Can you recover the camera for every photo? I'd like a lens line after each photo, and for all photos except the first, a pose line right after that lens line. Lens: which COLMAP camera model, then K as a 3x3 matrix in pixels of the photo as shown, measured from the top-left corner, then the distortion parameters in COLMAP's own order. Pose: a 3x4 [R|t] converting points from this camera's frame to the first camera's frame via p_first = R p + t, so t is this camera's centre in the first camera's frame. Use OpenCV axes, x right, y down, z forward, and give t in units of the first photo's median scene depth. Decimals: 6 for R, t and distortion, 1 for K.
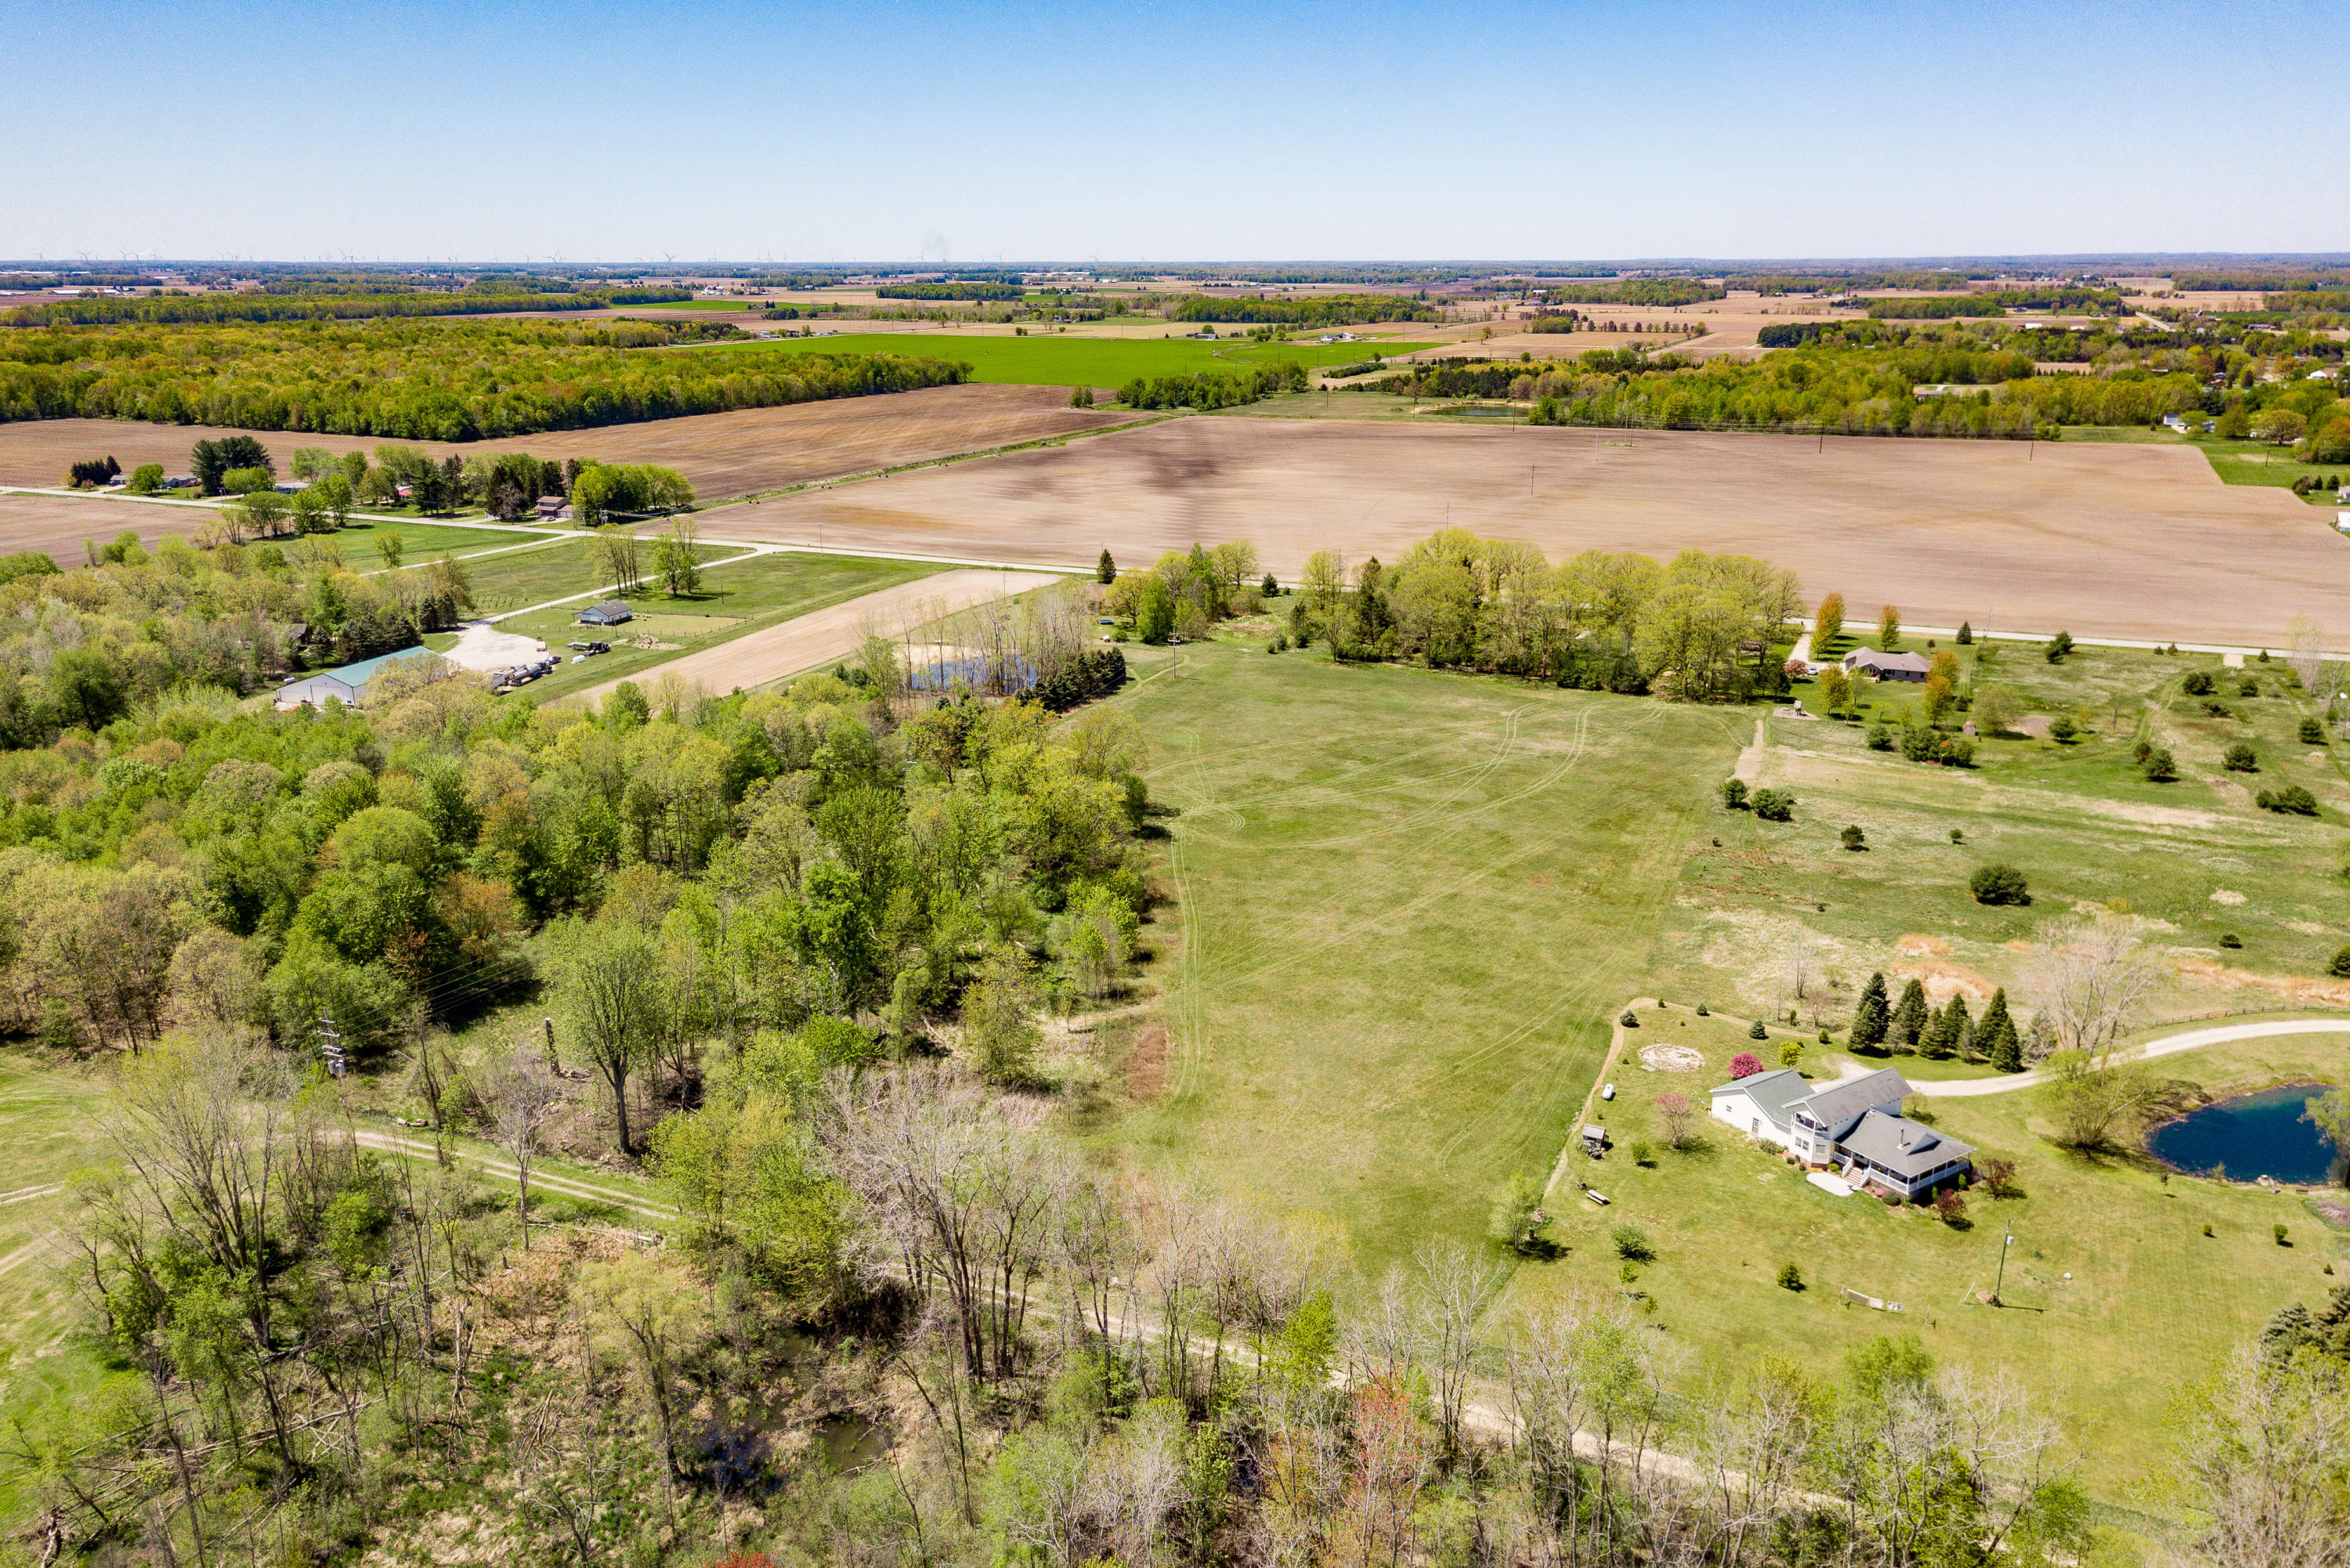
lens RADIAL K [[1779.8, 0, 1175.0], [0, 1779.8, 784.0], [0, 0, 1]] dist [0.021884, 0.004426]
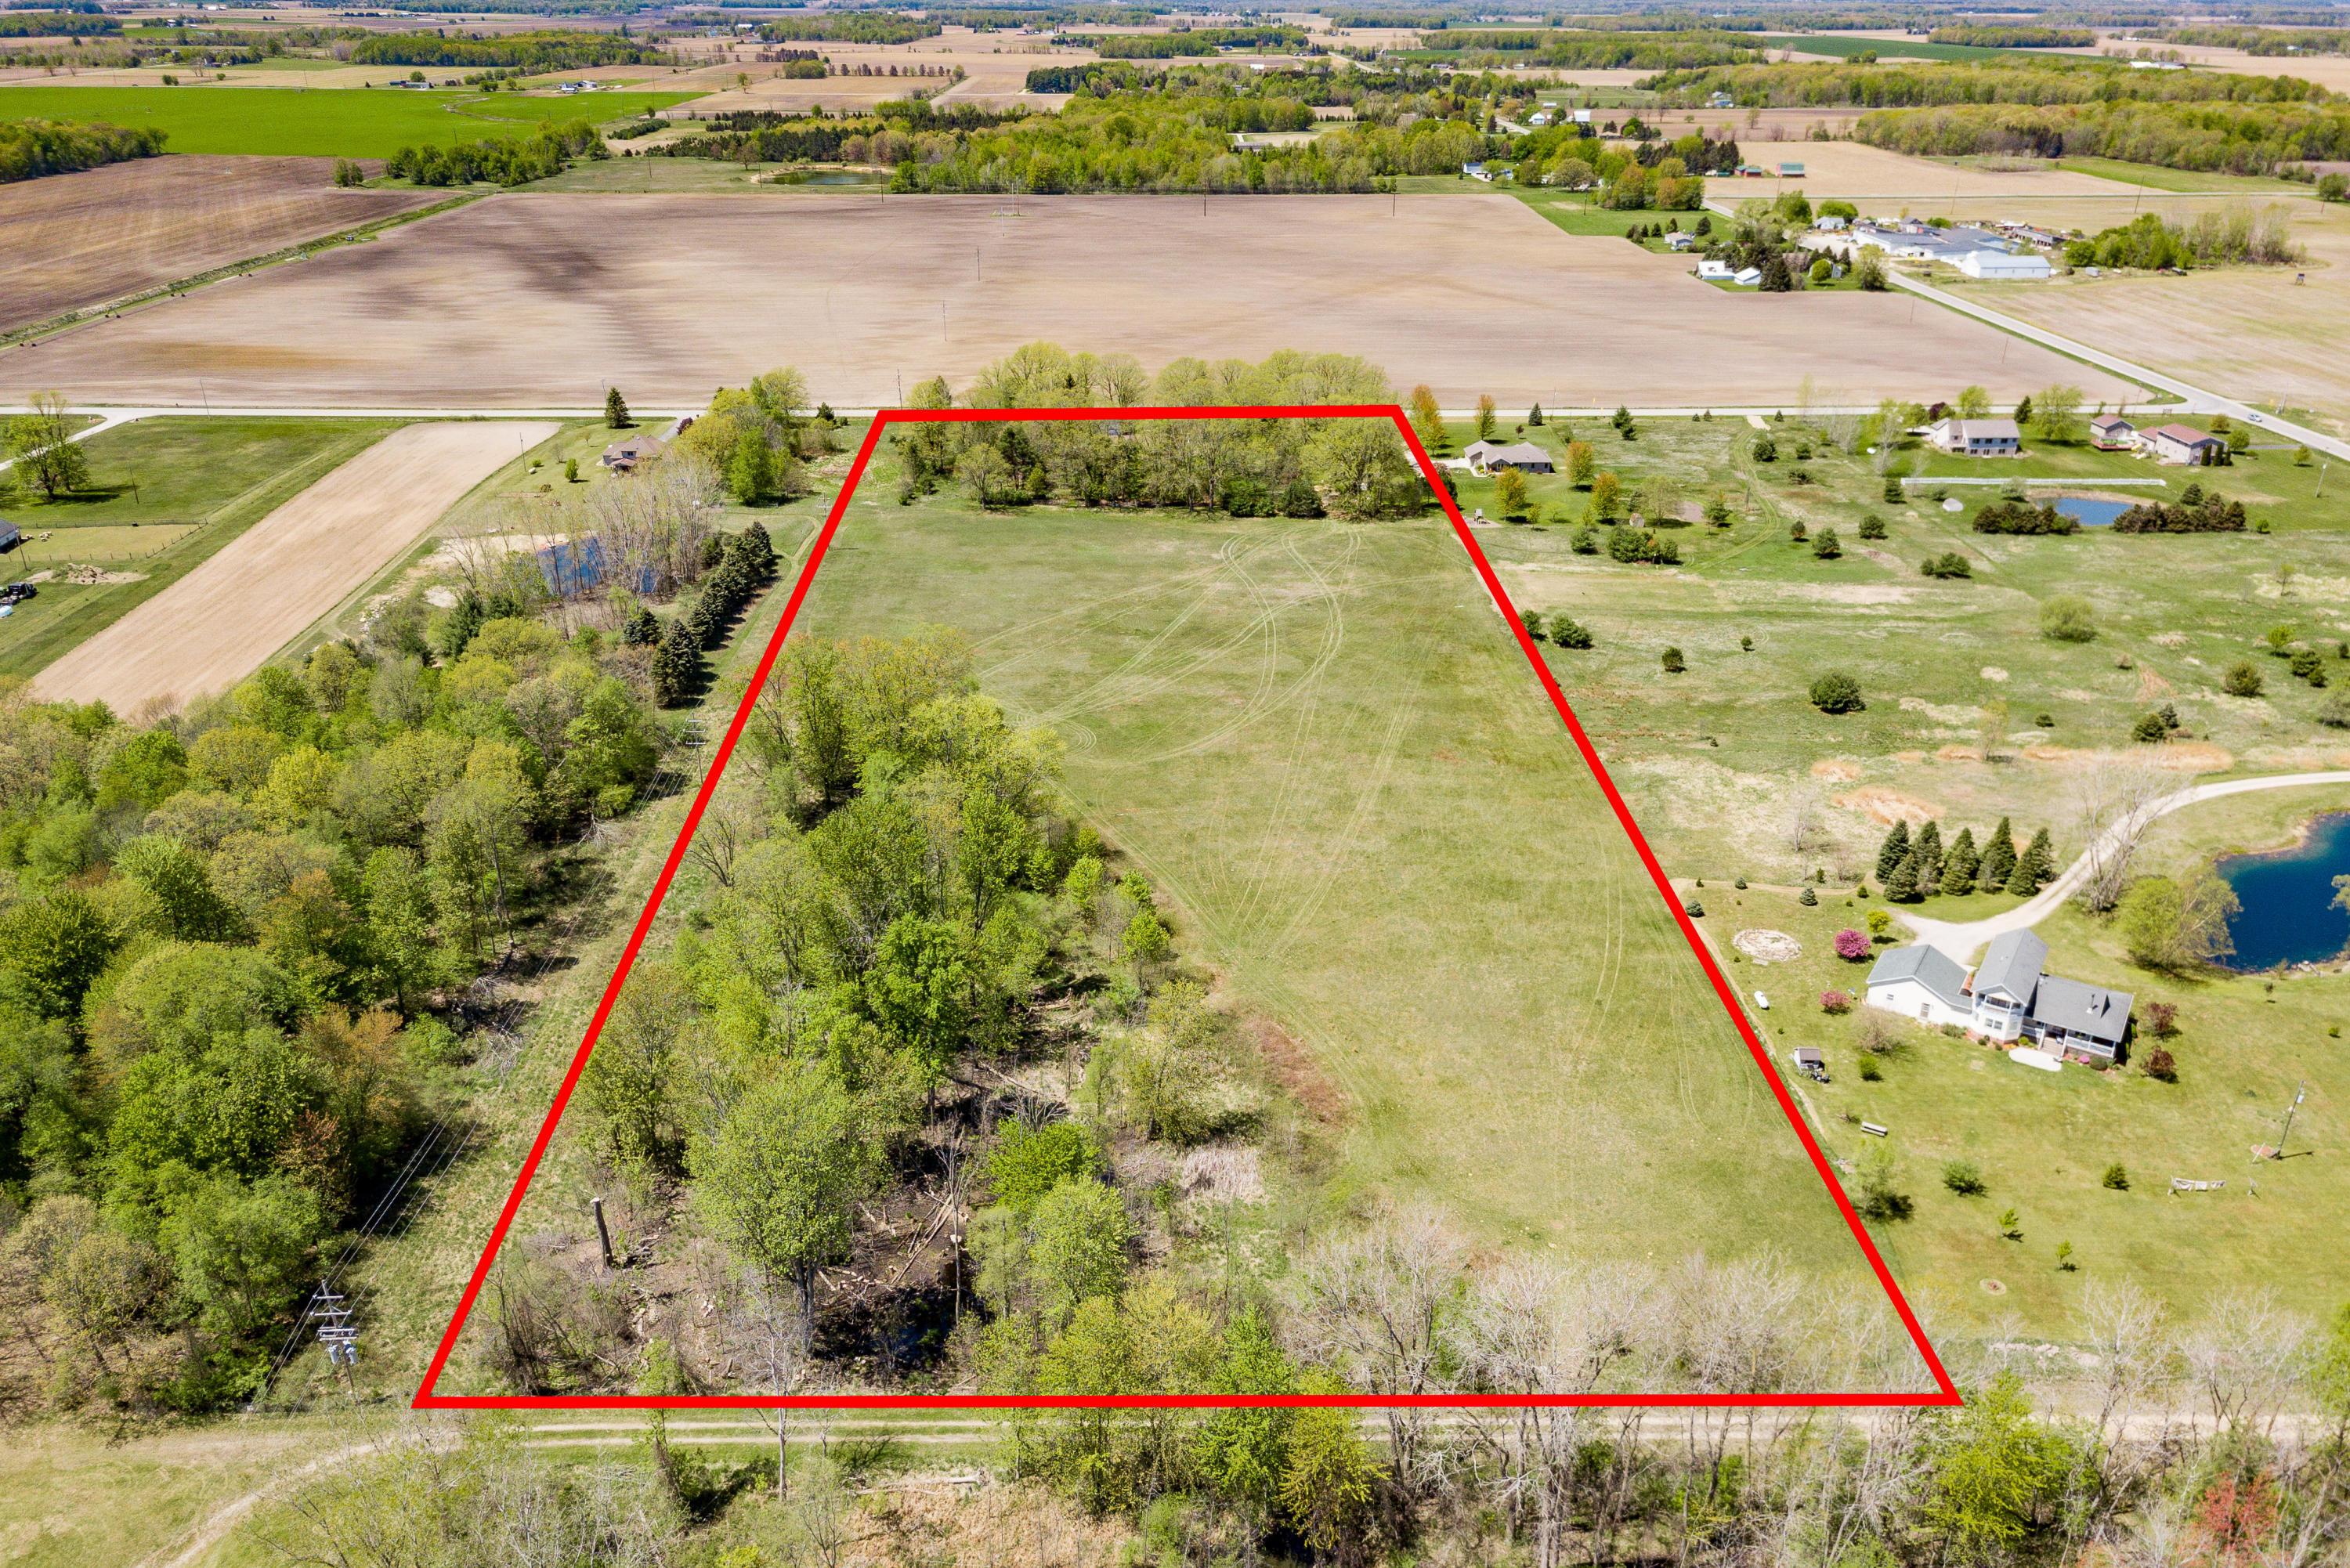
lens RADIAL K [[1779.8, 0, 1175.0], [0, 1779.8, 784.0], [0, 0, 1]] dist [0.021884, 0.004426]
pose [[0.910424, -0.165049, 0.379324, -0.188266], [0.113123, 0.981340, 0.155486, -0.061659], [-0.397908, -0.098648, 0.912106, 0.120028]]
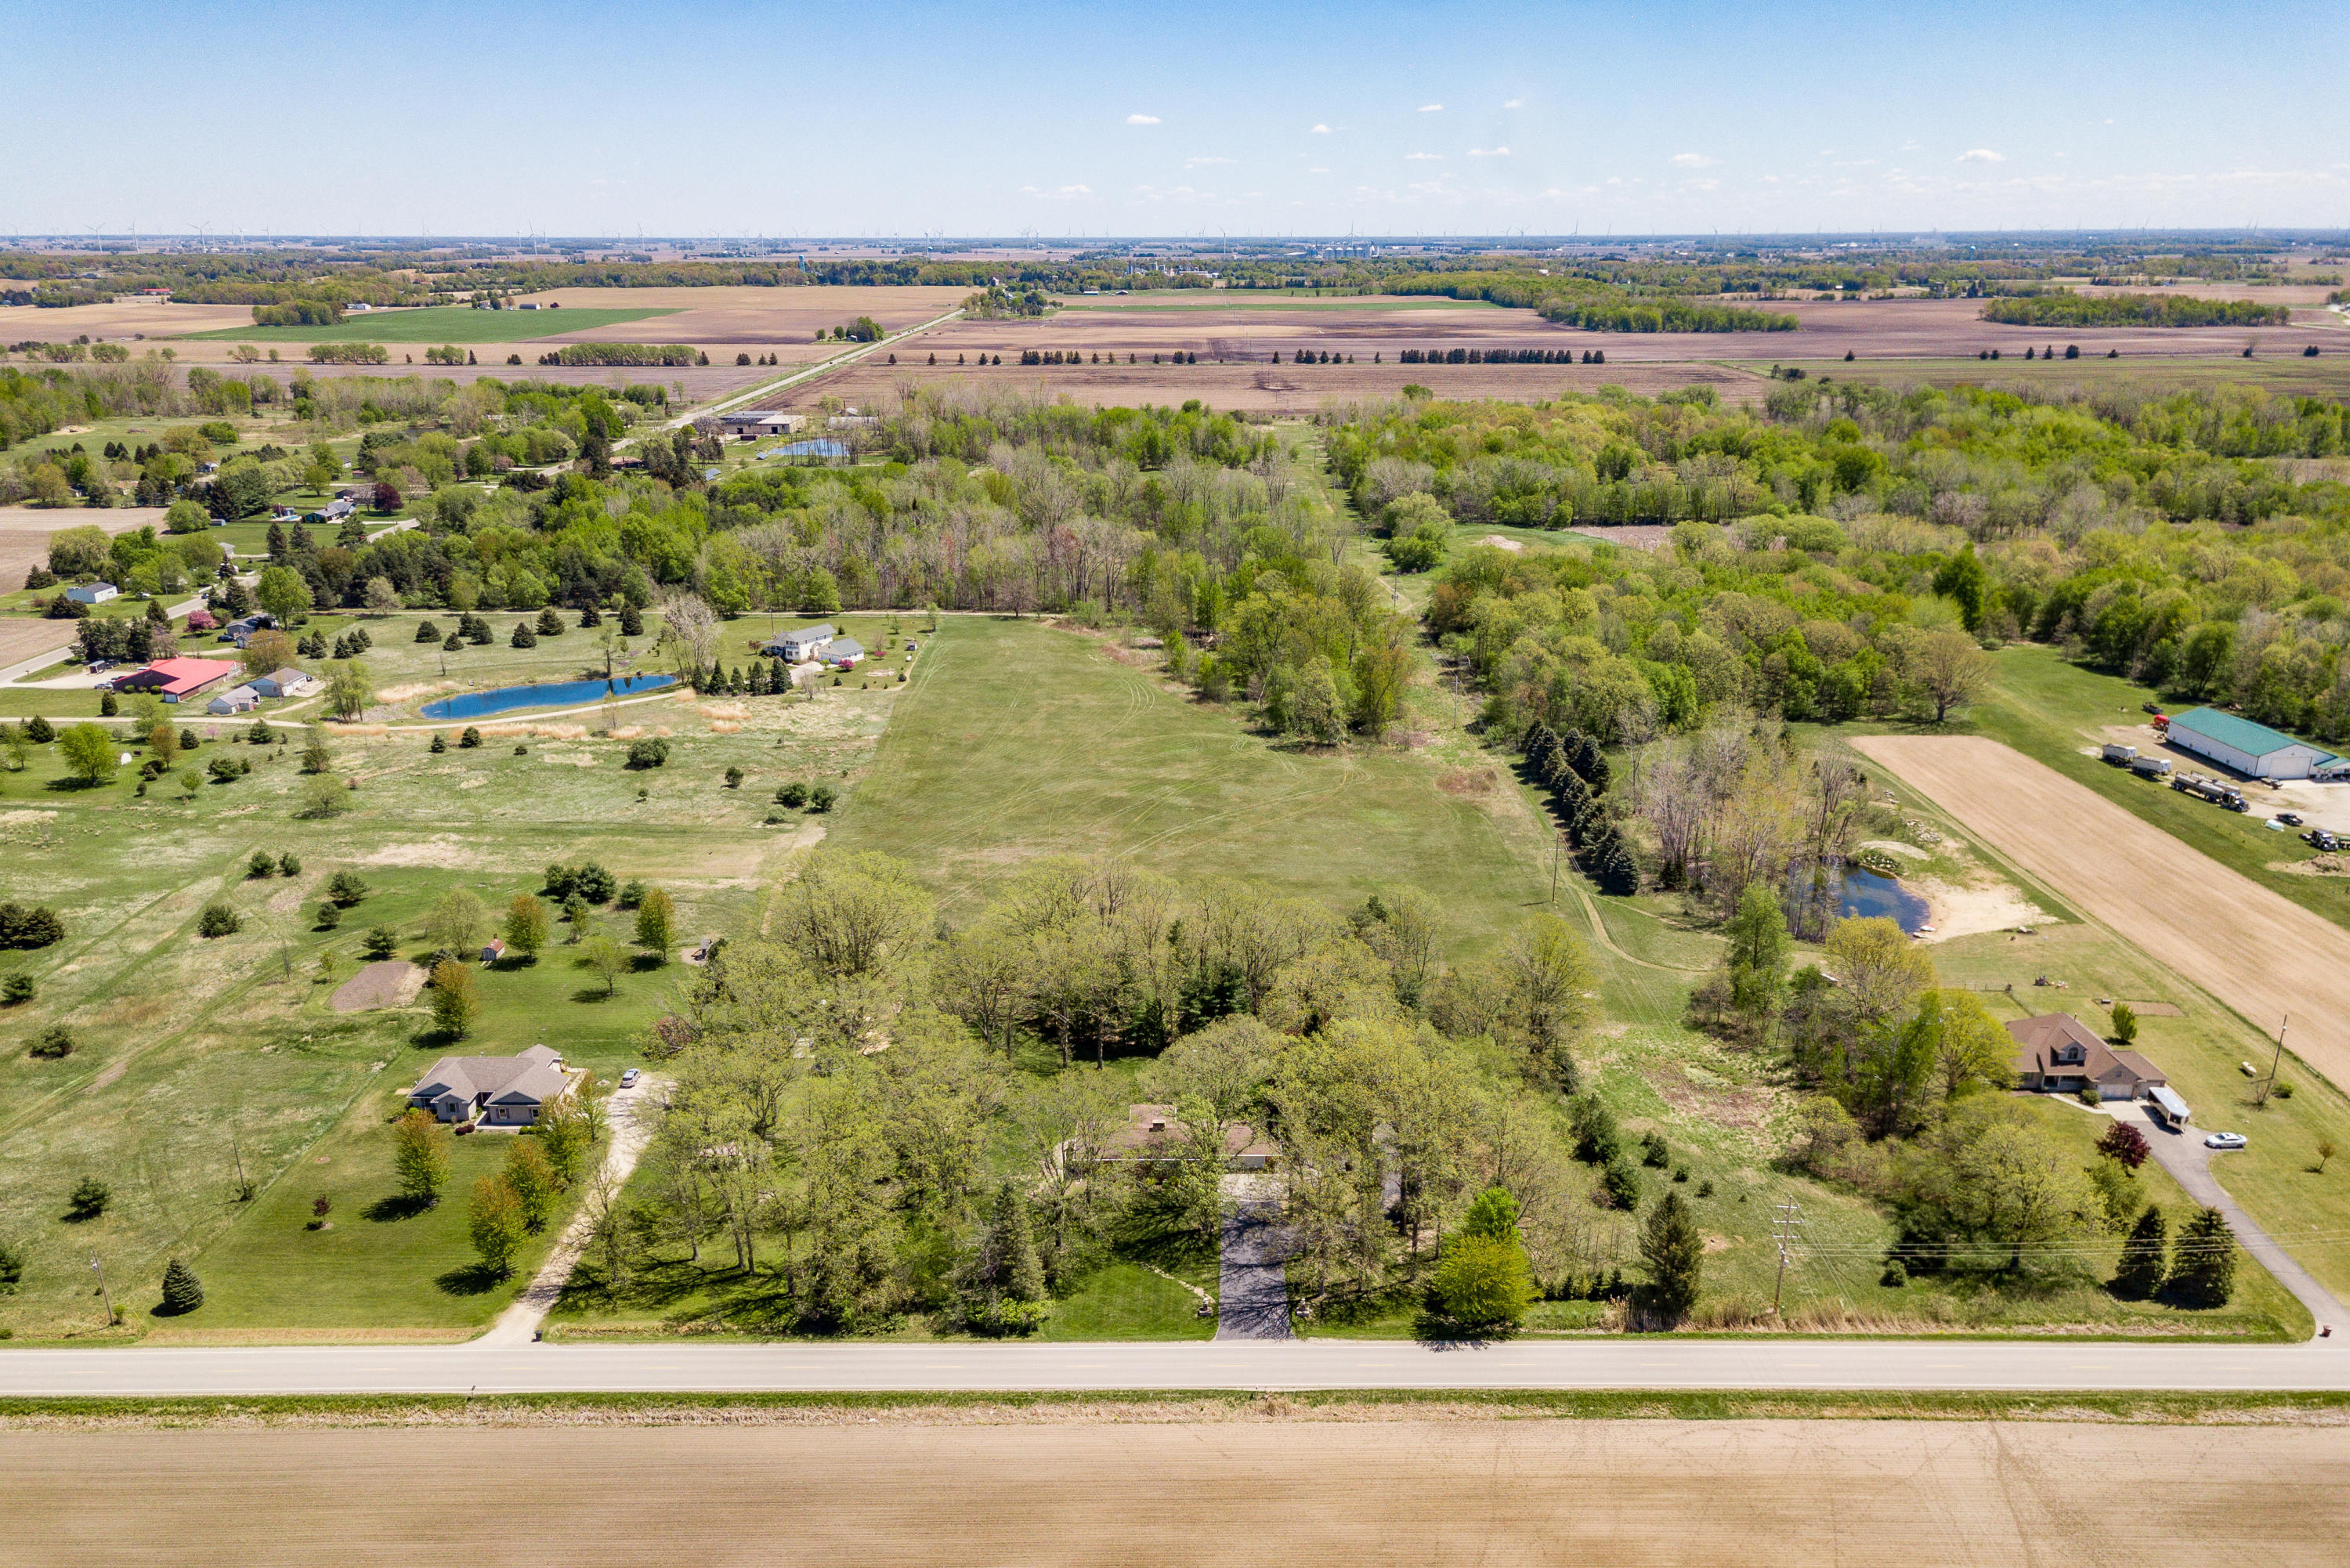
lens RADIAL K [[1779.8, 0, 1175.0], [0, 1779.8, 784.0], [0, 0, 1]] dist [0.021884, 0.004426]
pose [[-0.915855, 0.120712, -0.382933, 0.389839], [-0.109975, 0.841842, 0.528401, -0.441750], [0.386153, 0.526052, -0.757730, 1.394631]]
